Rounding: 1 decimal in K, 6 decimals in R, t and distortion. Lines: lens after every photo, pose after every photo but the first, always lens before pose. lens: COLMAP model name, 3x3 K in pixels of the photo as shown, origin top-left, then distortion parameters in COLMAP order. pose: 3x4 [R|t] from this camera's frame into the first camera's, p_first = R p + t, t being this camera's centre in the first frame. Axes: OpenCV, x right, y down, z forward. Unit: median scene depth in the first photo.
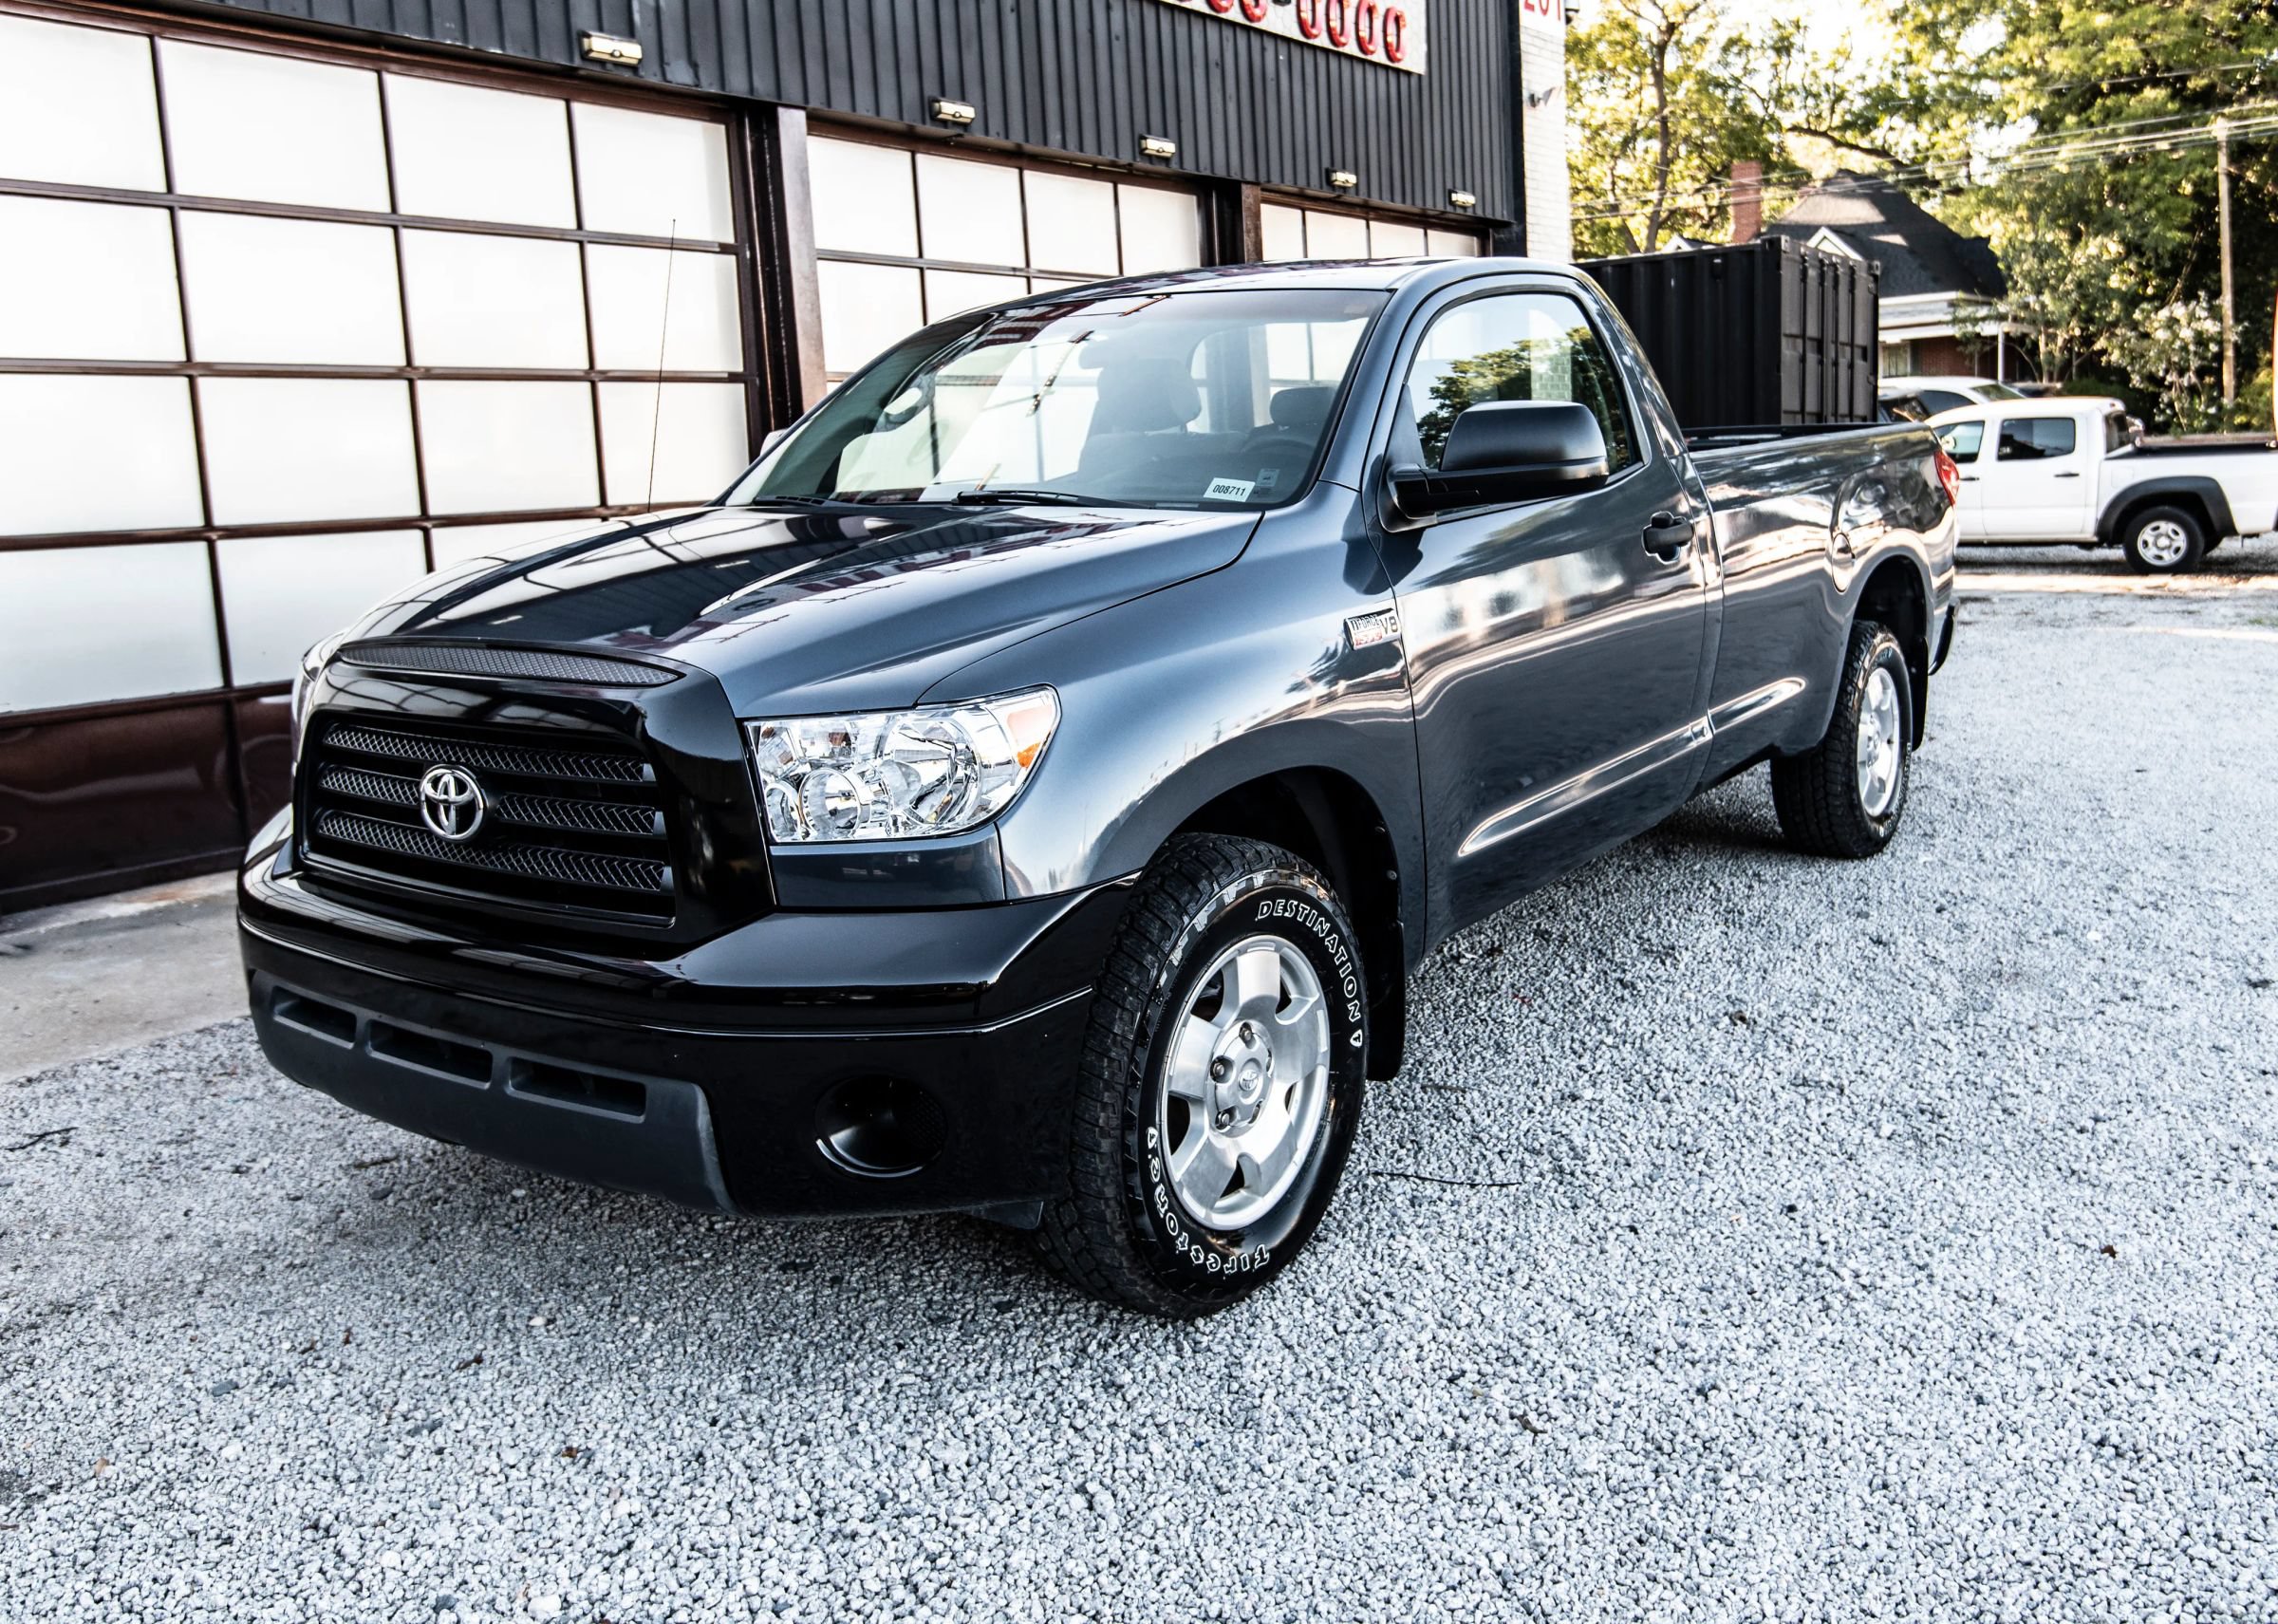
lens RADIAL K [[1751.8, 0, 1216.6], [0, 1751.8, 696.2], [0, 0, 1]] dist [0.039260, -0.024737]
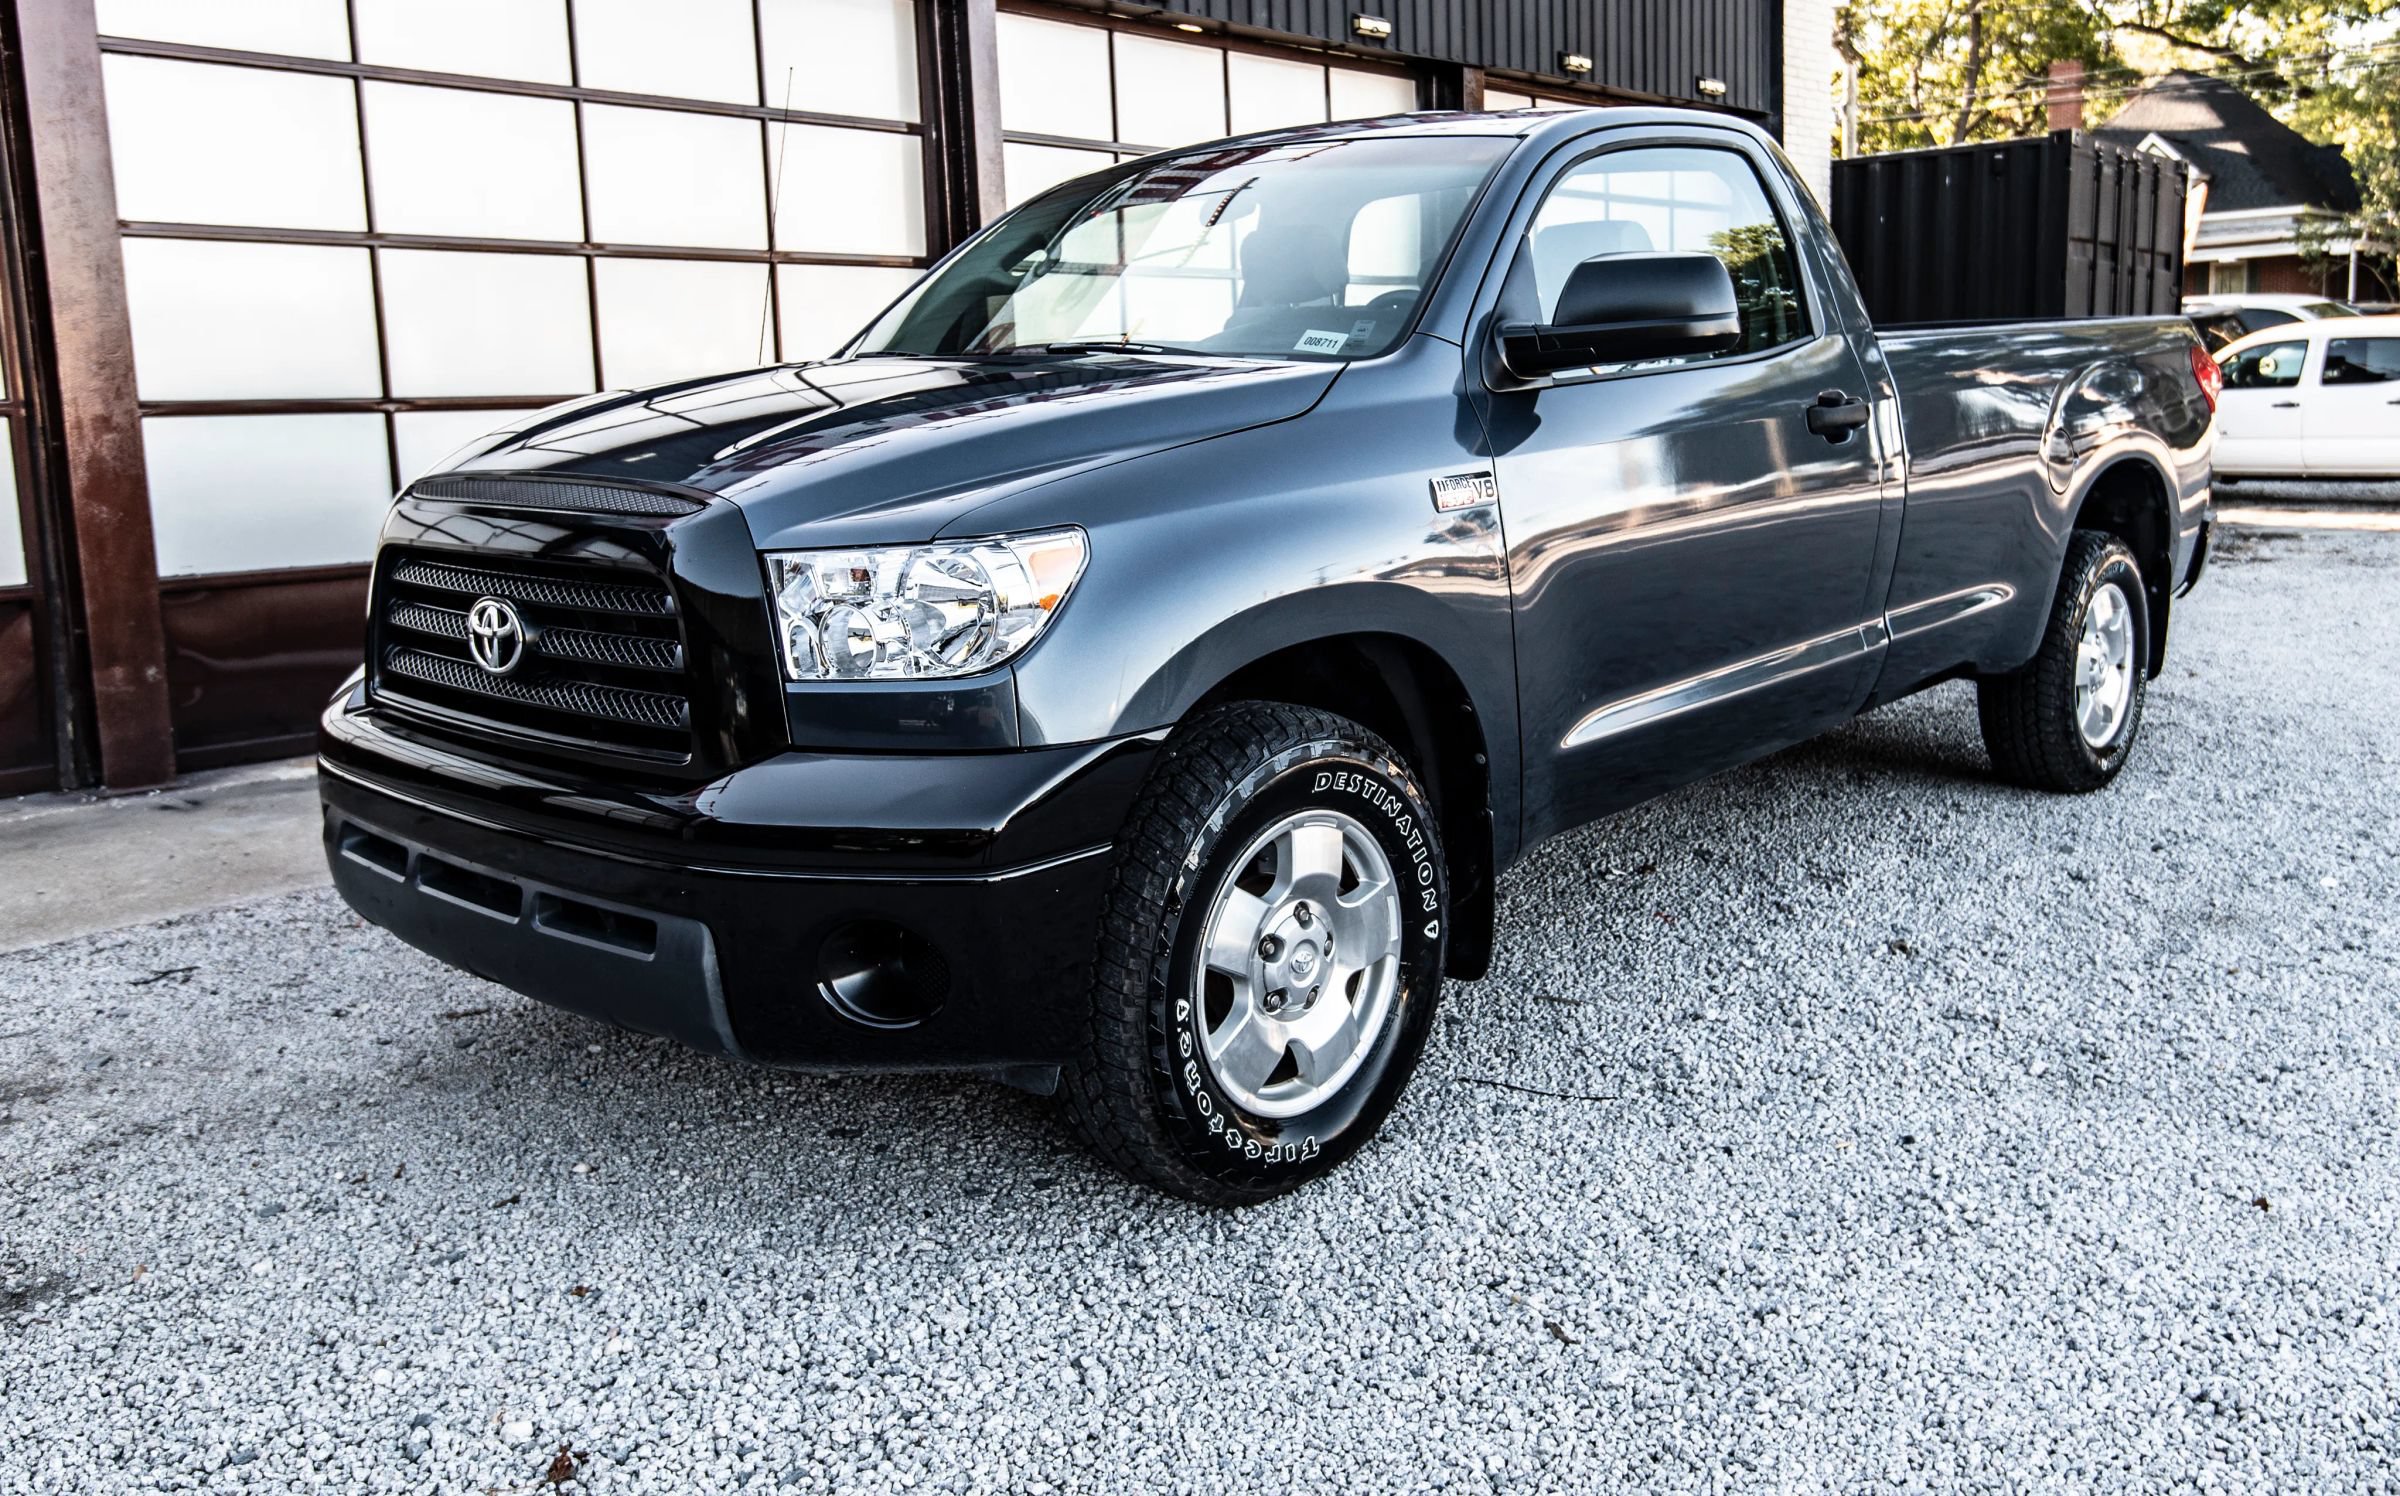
lens RADIAL K [[1832.3, 0, 1265.2], [0, 1832.3, 665.0], [0, 0, 1]] dist [0.041815, -0.026617]
pose [[0.993567, 0.033994, -0.108025, 0.095440], [-0.031911, 0.999271, 0.020951, 0.037644], [0.108658, -0.017369, 0.993927, 0.019844]]
